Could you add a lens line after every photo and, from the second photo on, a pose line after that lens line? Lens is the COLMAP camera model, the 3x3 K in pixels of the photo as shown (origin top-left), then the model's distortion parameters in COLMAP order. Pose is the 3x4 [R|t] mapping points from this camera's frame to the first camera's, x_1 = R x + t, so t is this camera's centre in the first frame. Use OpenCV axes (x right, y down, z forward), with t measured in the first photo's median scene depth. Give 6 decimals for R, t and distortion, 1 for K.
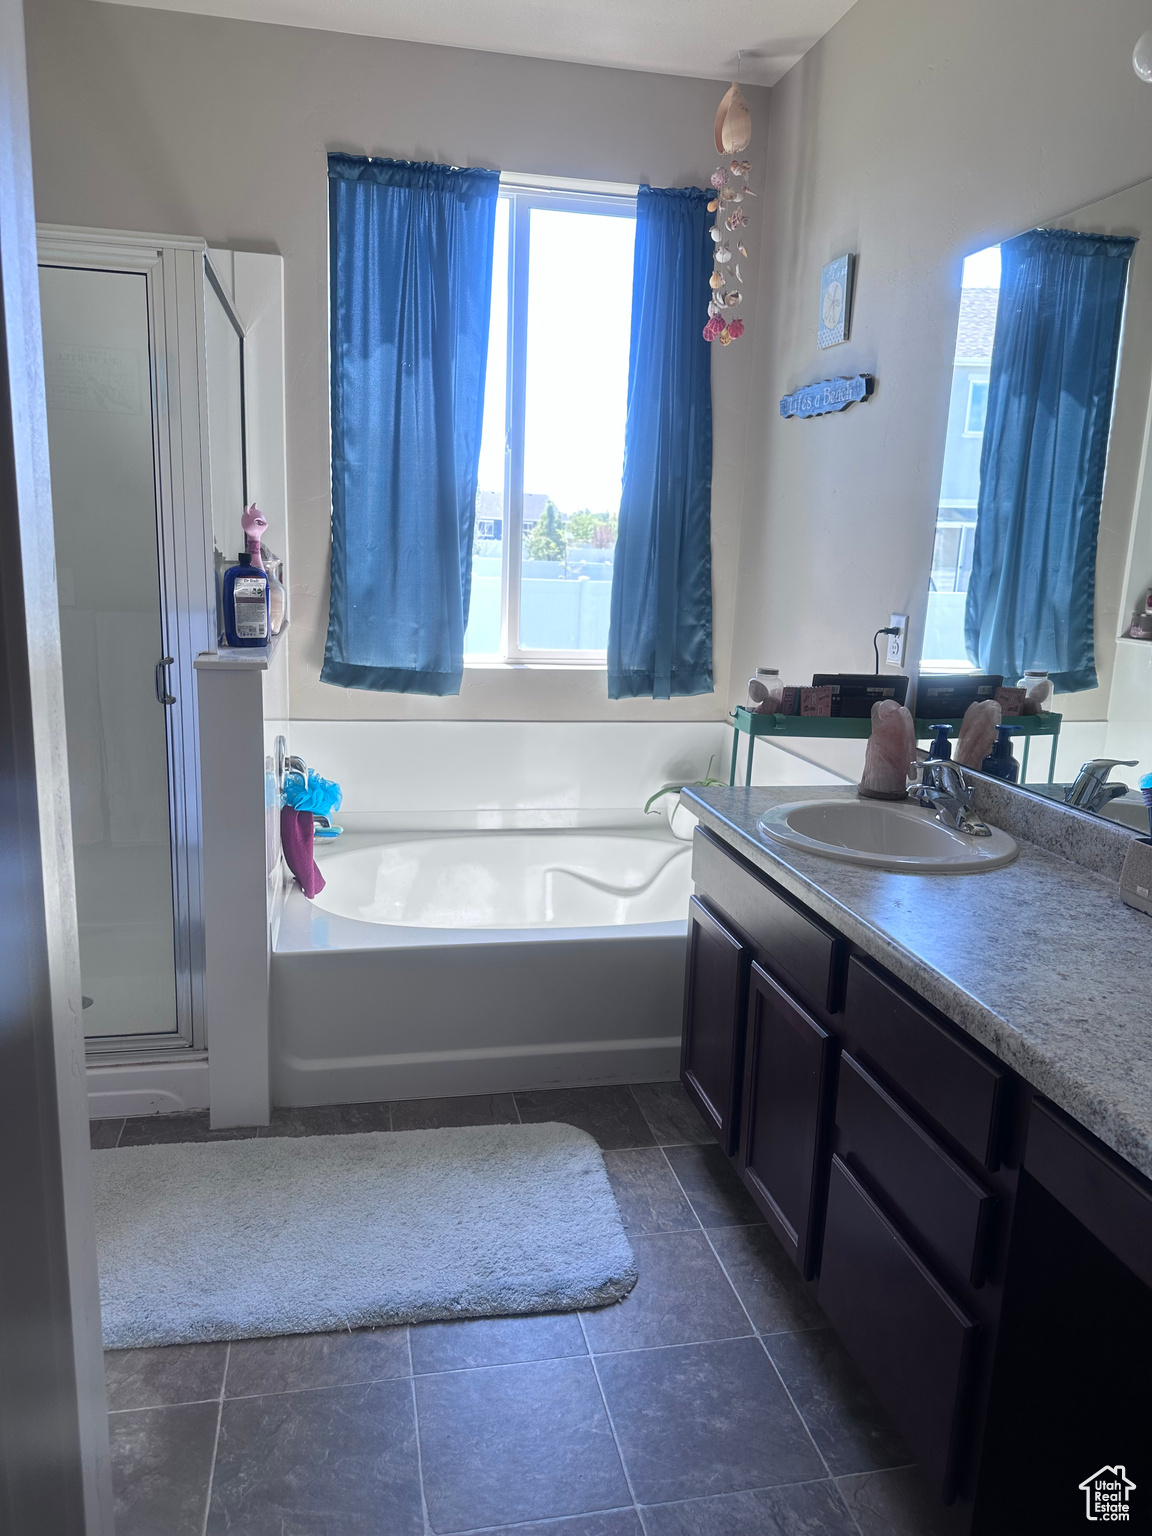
lens RADIAL K [[1089.9, 0, 569.4], [0, 1089.9, 771.0], [0, 0, 1]] dist [0.082594, -0.096983]
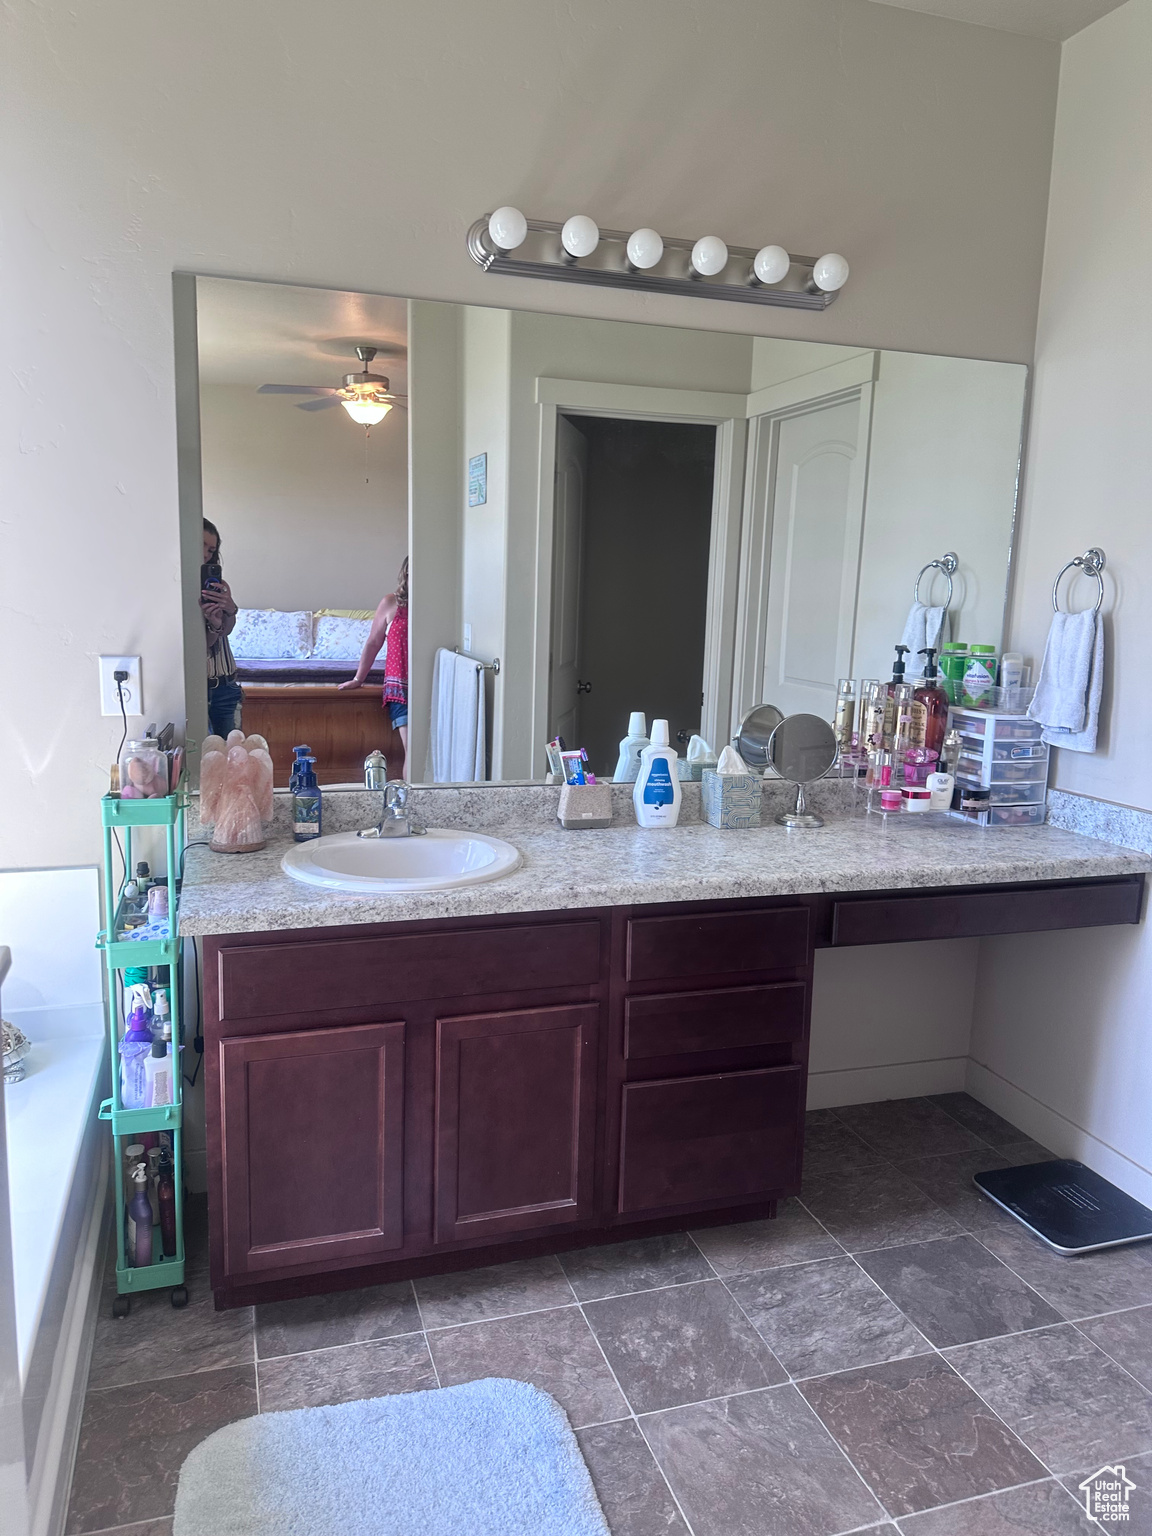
lens RADIAL K [[1089.9, 0, 566.7], [0, 1089.9, 762.5], [0, 0, 1]] dist [0.082594, -0.096983]
pose [[-0.096086, -0.202878, 0.974478, -0.799088], [0.178654, 0.959595, 0.217395, -0.252960], [-0.979209, 0.194983, -0.055959, 0.968488]]
